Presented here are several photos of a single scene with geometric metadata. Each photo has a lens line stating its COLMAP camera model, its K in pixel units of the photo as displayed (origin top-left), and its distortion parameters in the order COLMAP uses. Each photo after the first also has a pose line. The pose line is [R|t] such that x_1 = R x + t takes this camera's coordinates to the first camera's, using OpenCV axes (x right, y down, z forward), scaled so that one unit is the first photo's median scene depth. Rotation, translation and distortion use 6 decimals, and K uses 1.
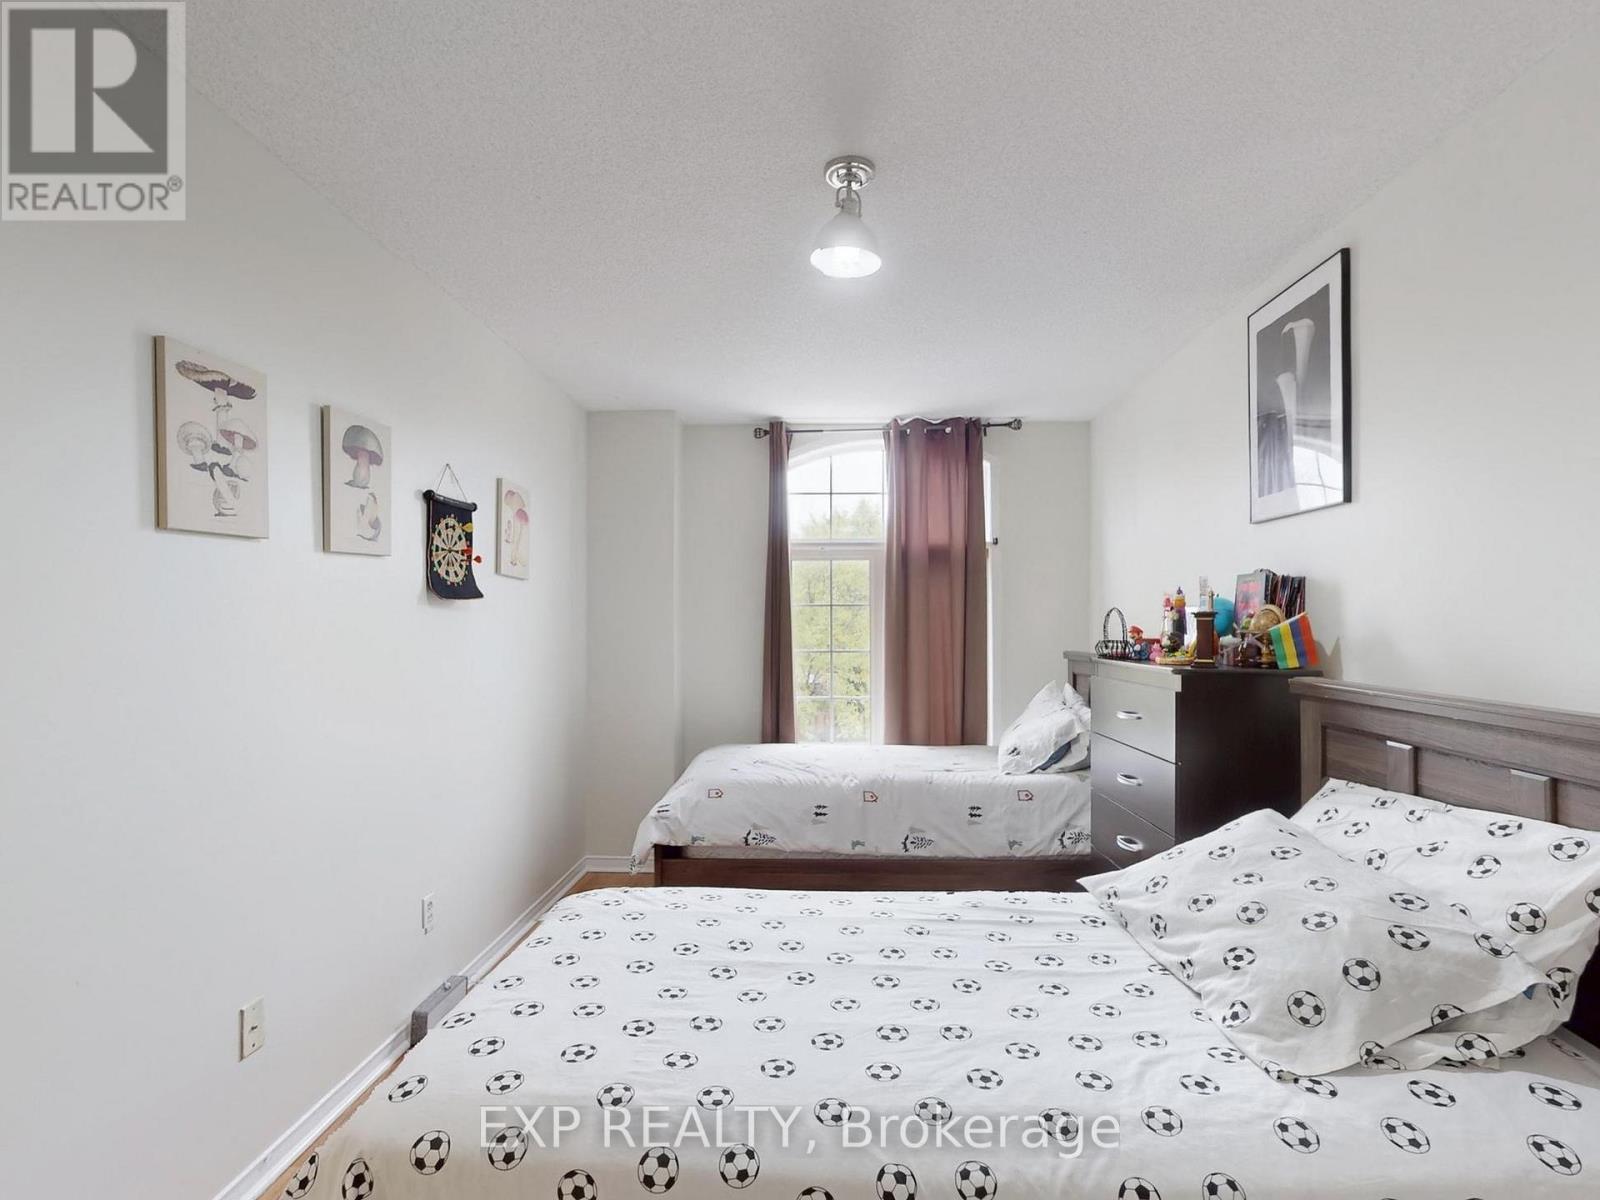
lens RADIAL K [[698.9, 0, 801.8], [0, 698.9, 629.7], [0, 0, 1]] dist [0.003201, 0.000838]
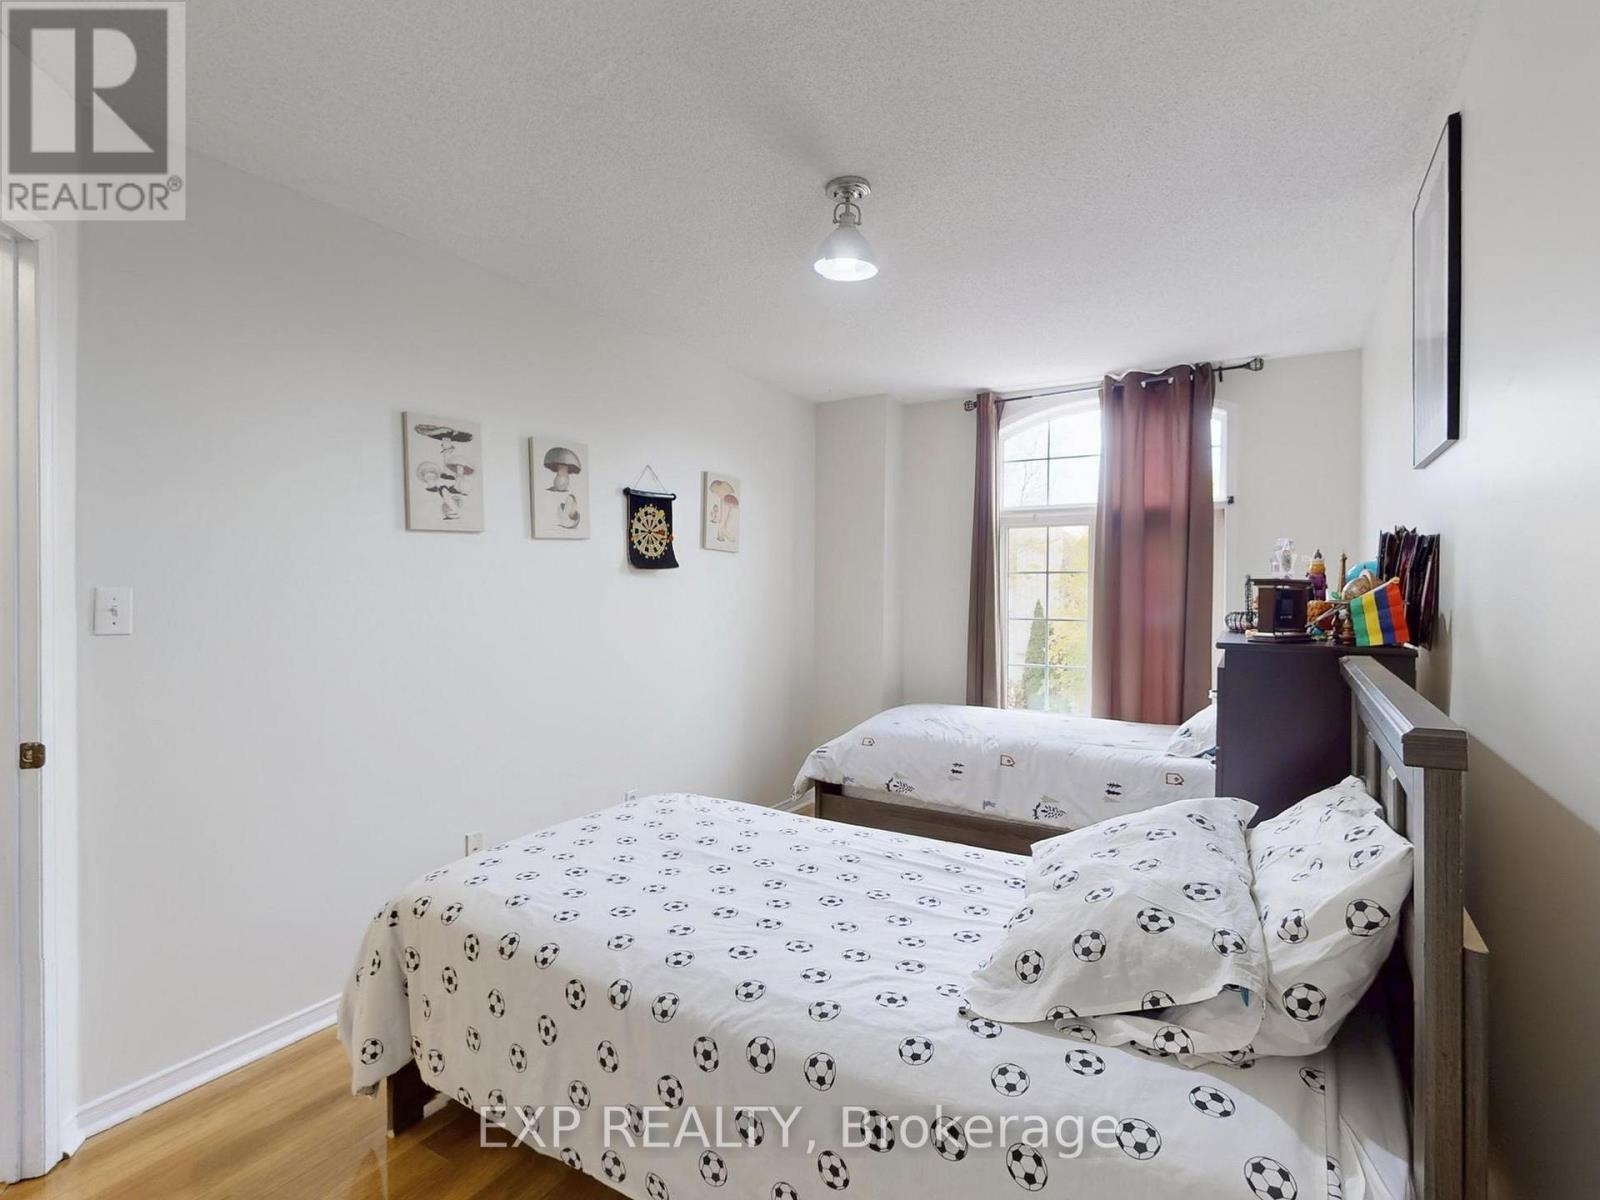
lens RADIAL K [[673.8, 0, 804.7], [0, 673.8, 604.5], [0, 0, 1]] dist [0.000790, 0.000122]
pose [[0.899210, 0.017093, -0.437182, 0.313863], [-0.011566, 0.999816, 0.015300, -0.000057], [0.437364, -0.008702, 0.899243, -0.009851]]
